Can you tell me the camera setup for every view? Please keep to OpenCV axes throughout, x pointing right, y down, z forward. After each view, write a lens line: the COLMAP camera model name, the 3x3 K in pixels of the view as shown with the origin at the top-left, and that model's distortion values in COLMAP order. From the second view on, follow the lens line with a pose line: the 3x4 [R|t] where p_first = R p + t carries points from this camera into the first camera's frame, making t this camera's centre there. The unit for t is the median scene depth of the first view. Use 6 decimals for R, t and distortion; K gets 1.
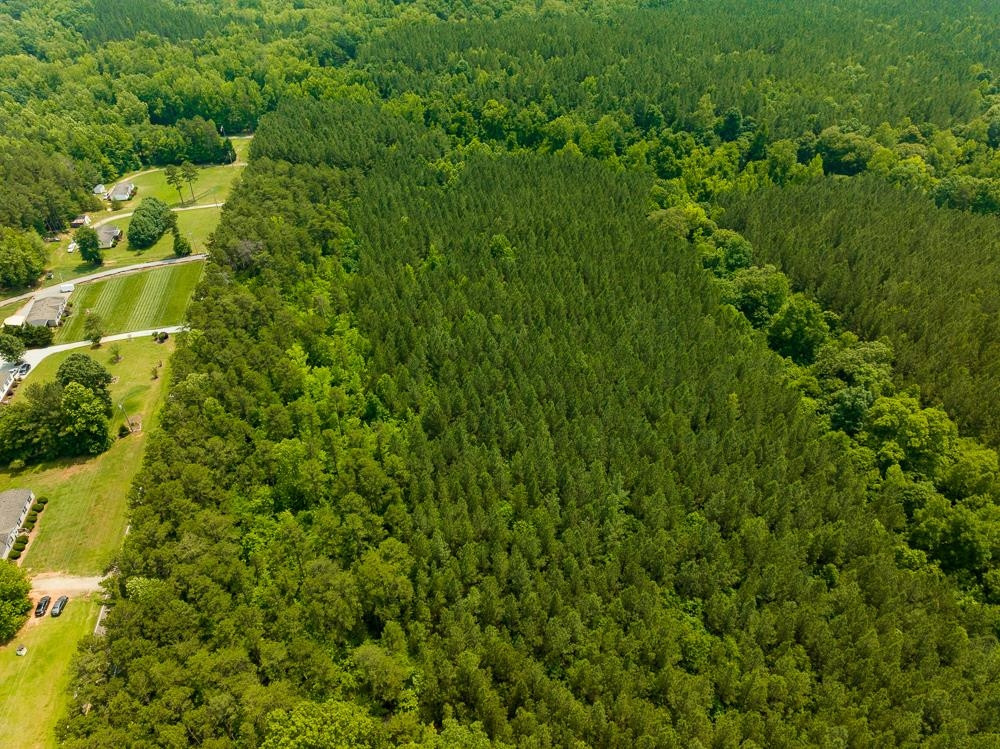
lens RADIAL K [[752.9, 0, 500.0], [0, 752.9, 374.5], [0, 0, 1]] dist [-0.041520, 0.031515]
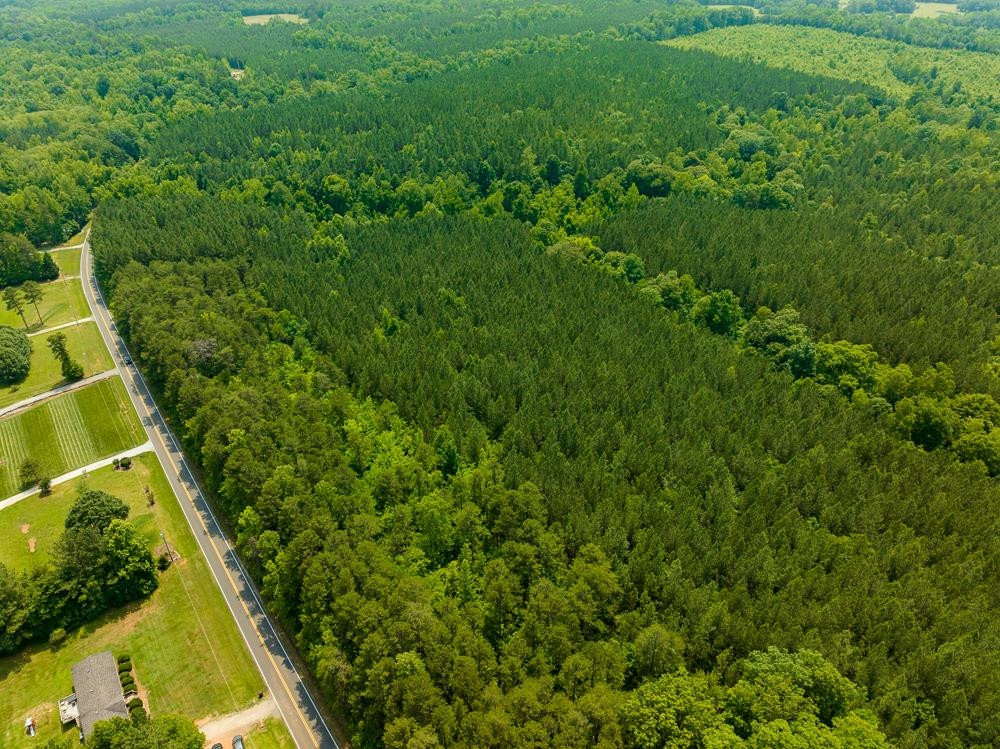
lens RADIAL K [[752.9, 0, 500.0], [0, 752.9, 374.5], [0, 0, 1]] dist [-0.041520, 0.031515]
pose [[0.902201, -0.216147, 0.373248, -0.299909], [0.248738, 0.967709, -0.040842, -0.003893], [-0.352368, 0.129689, 0.926832, 0.002249]]
